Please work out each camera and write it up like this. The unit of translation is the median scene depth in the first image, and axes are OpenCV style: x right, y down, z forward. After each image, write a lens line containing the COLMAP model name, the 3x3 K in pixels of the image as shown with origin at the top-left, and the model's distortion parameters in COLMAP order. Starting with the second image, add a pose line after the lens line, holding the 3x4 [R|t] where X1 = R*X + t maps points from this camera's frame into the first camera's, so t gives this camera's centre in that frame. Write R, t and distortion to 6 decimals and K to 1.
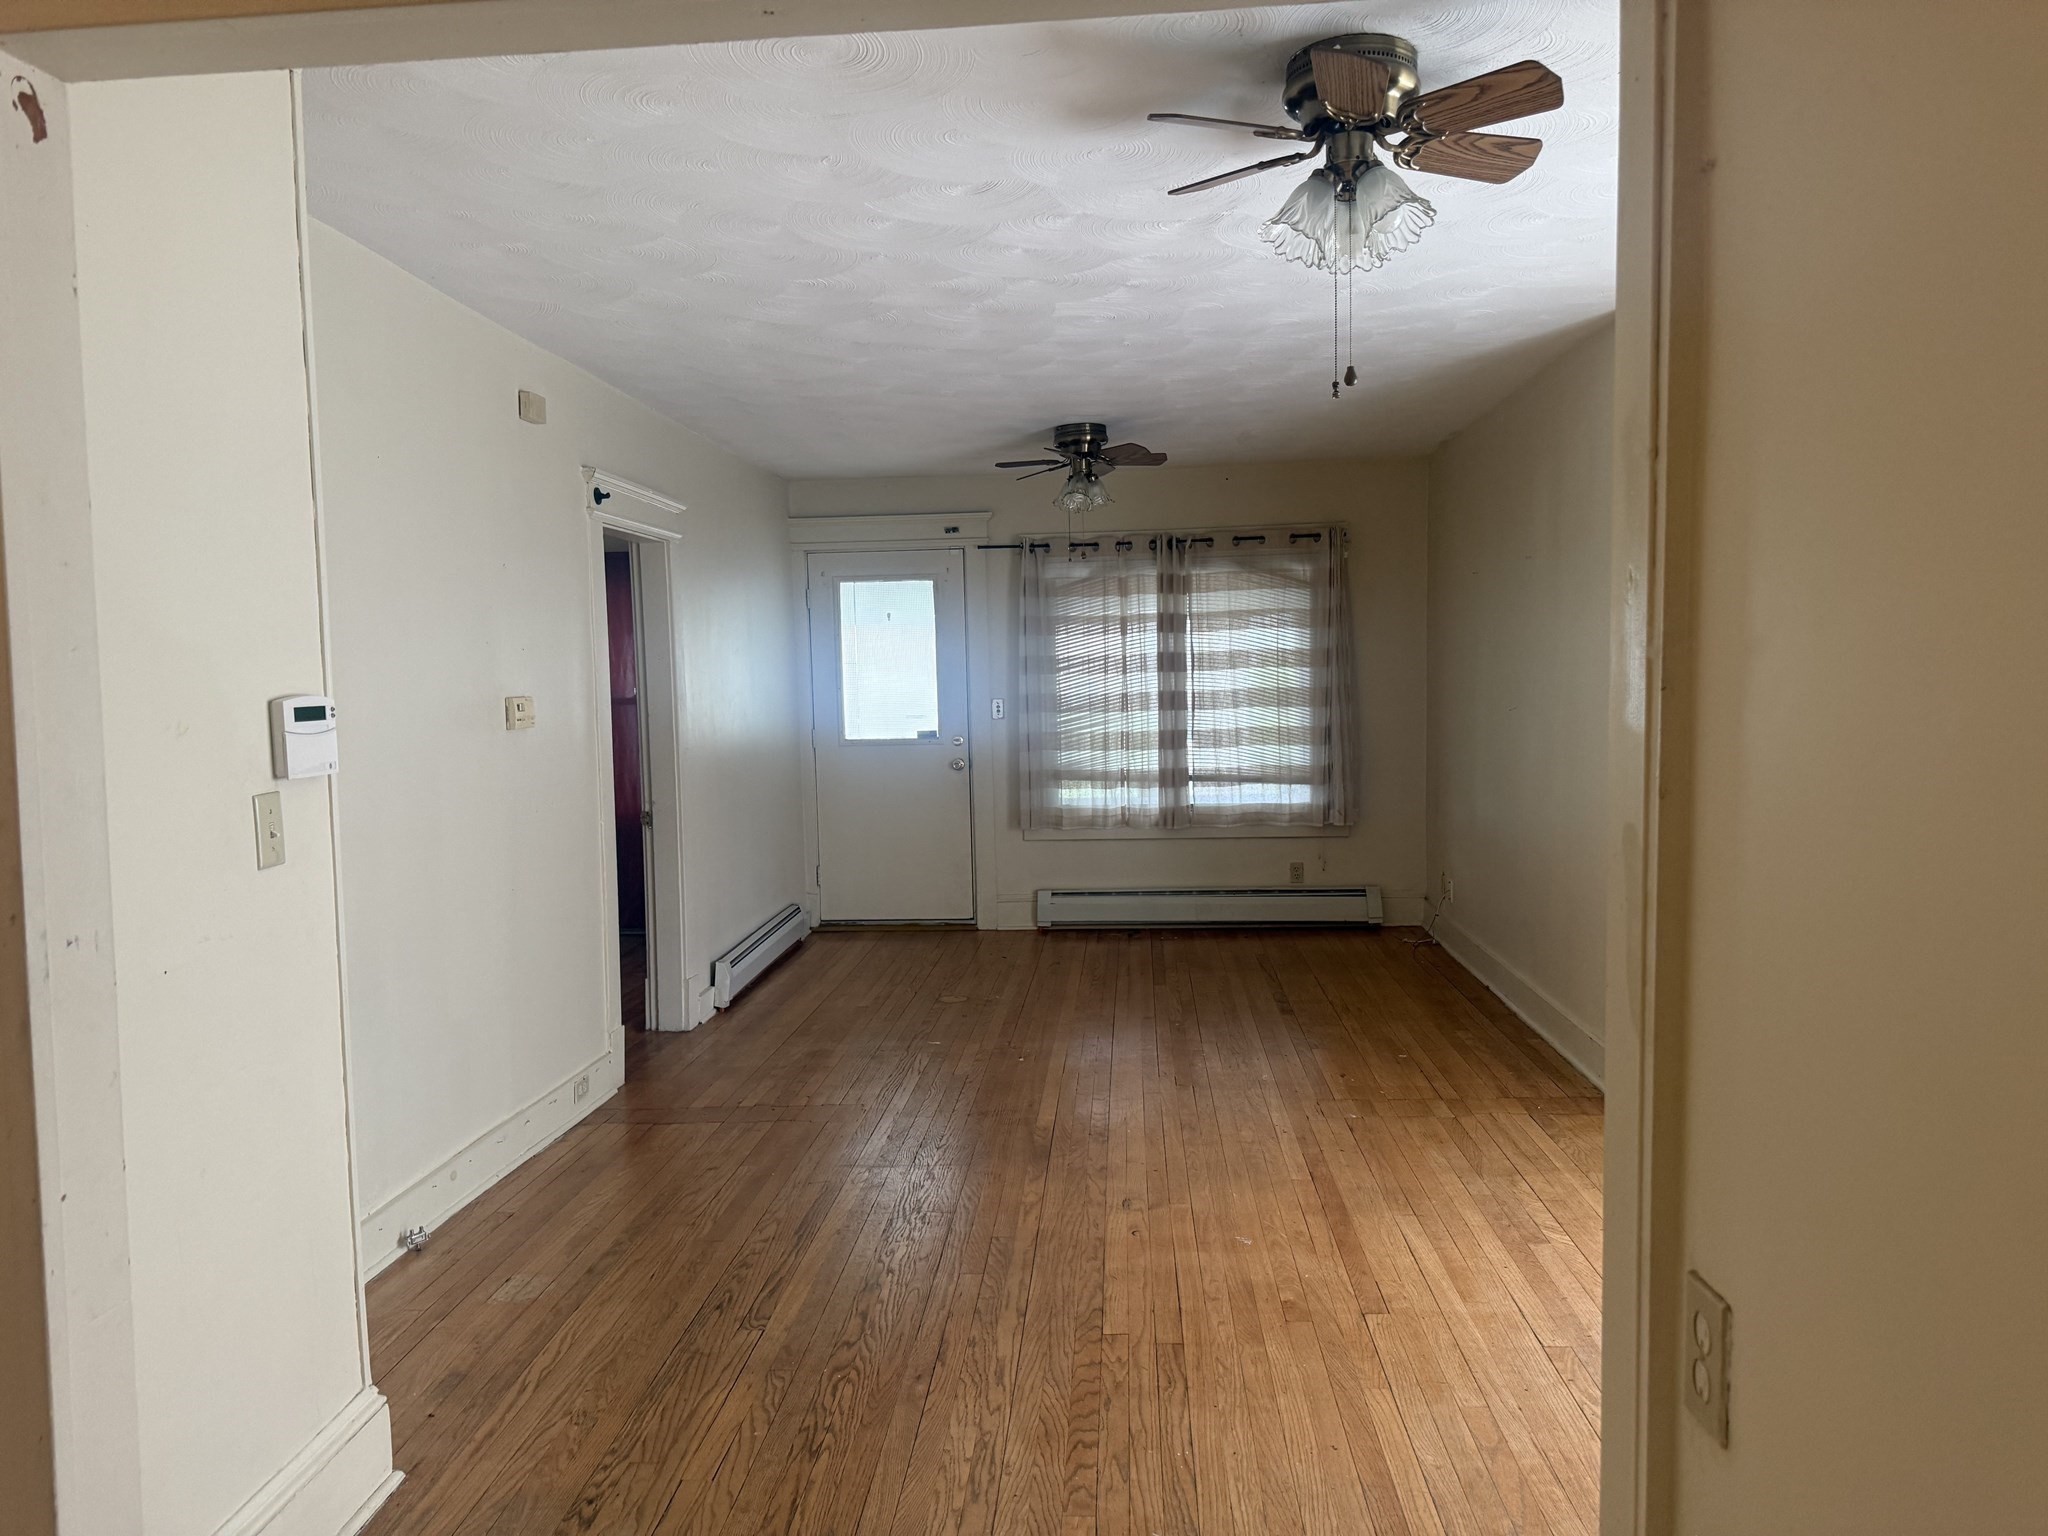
lens RADIAL K [[1455.8, 0, 1024.0], [0, 1455.8, 768.0], [0, 0, 1]] dist [0.126883, -0.196324]
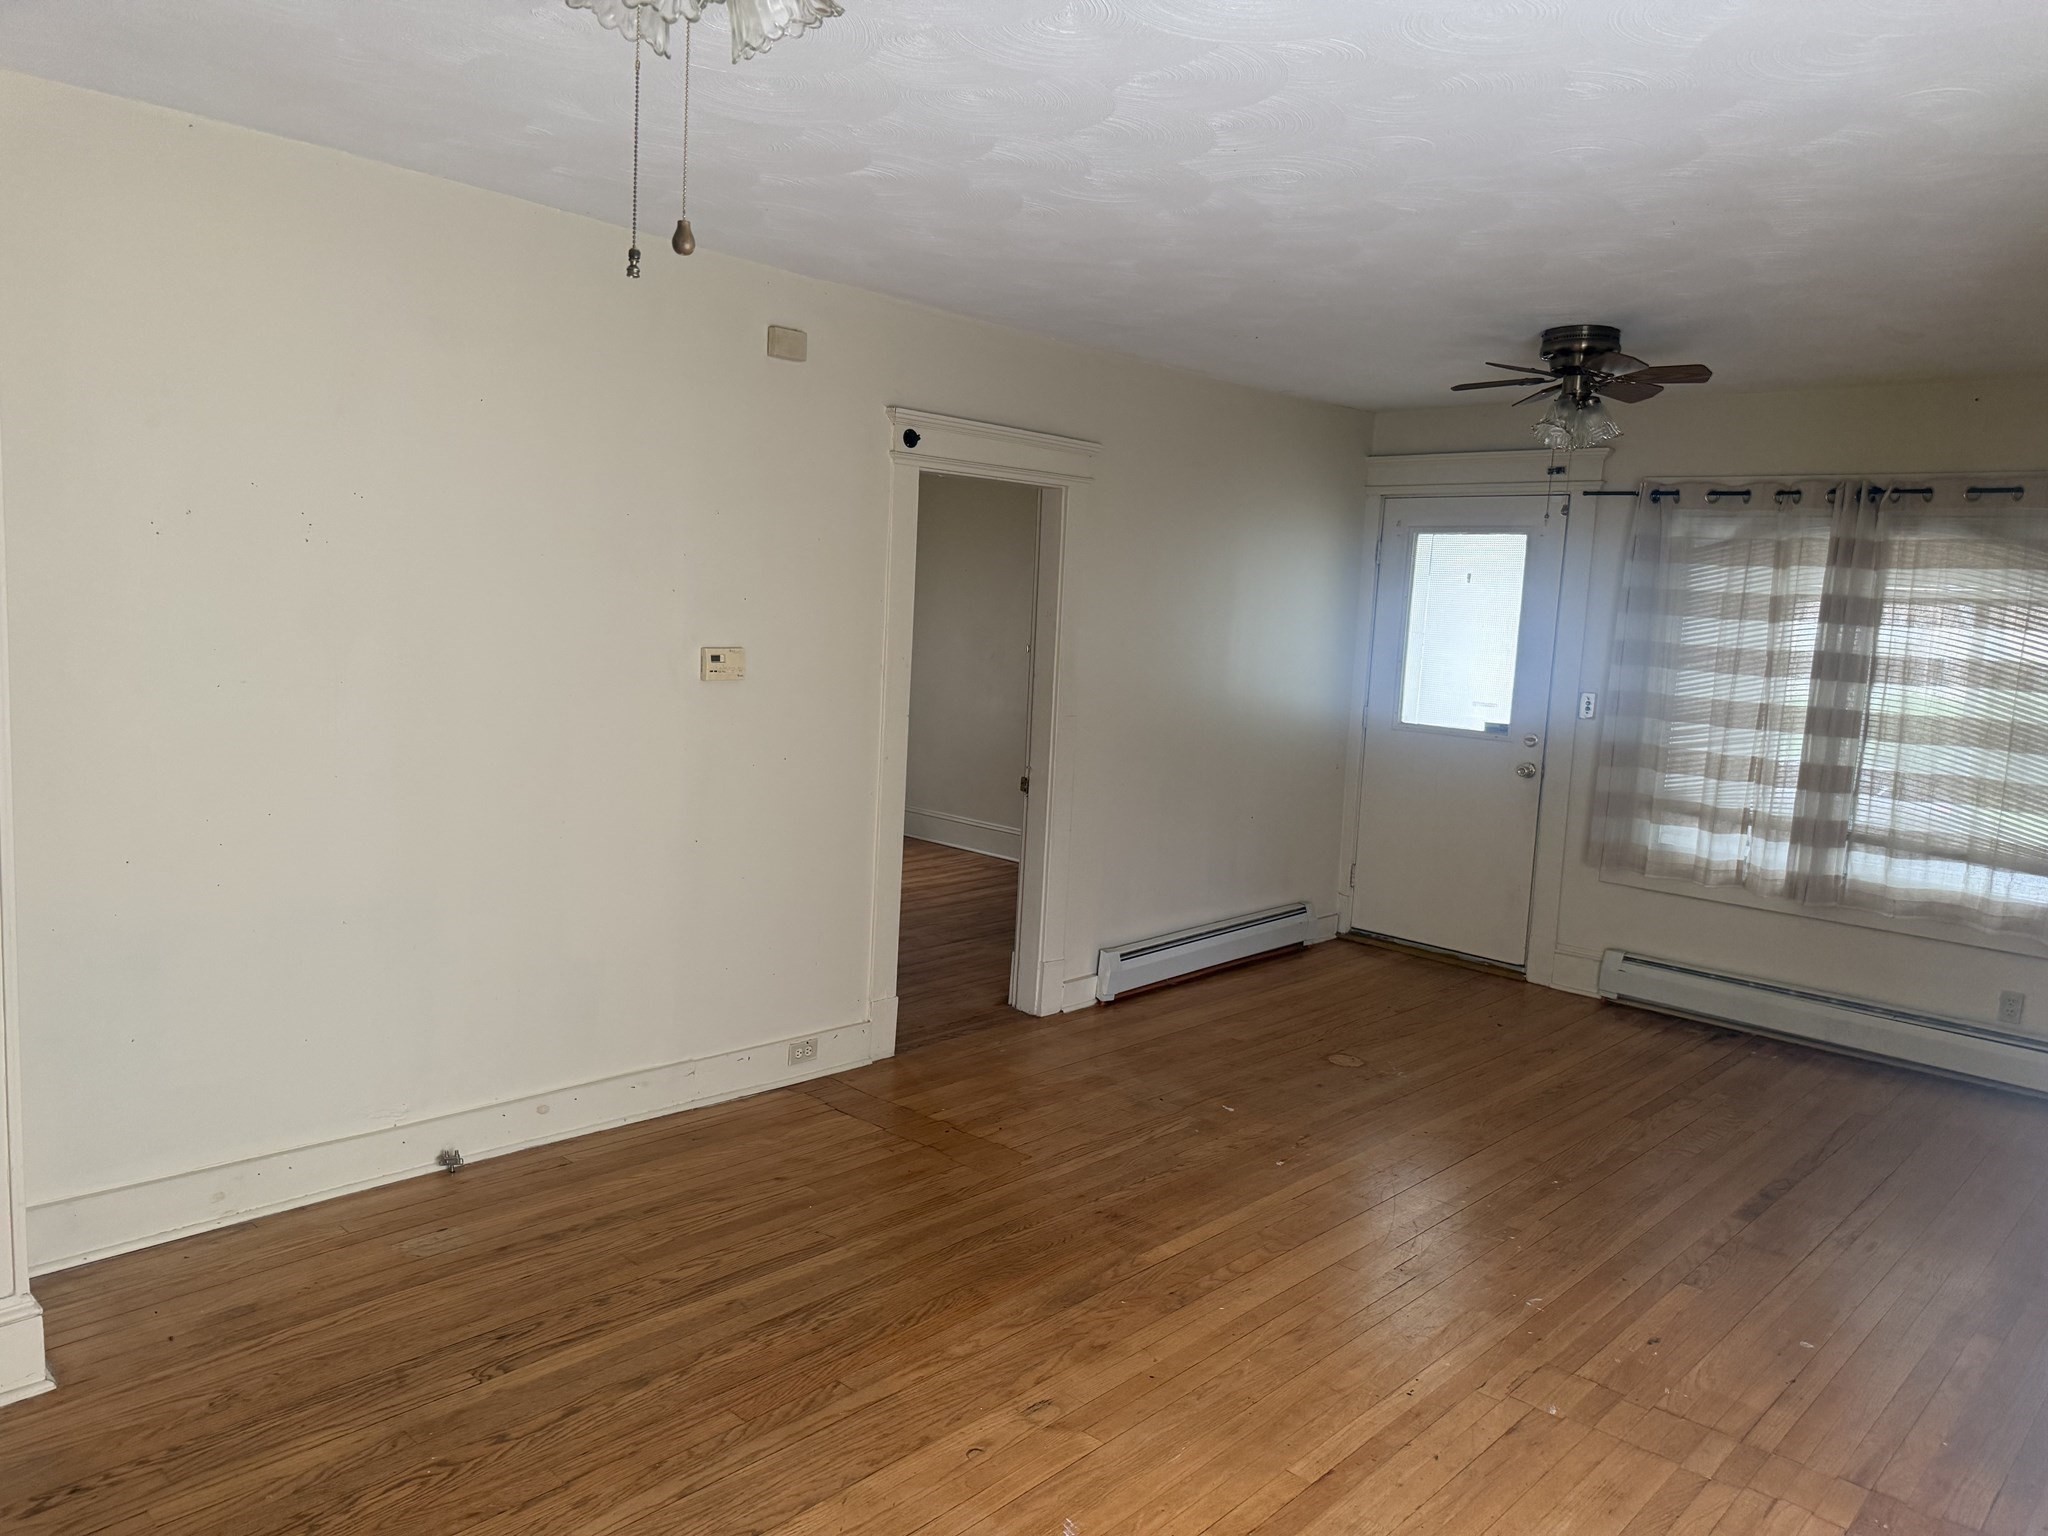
lens RADIAL K [[1455.8, 0, 1024.0], [0, 1455.8, 768.0], [0, 0, 1]] dist [0.126883, -0.196324]
pose [[0.773484, 0.137979, -0.618615, 0.243681], [-0.110307, 0.990427, 0.082988, -0.040962], [0.624143, 0.004048, 0.781300, 0.211972]]
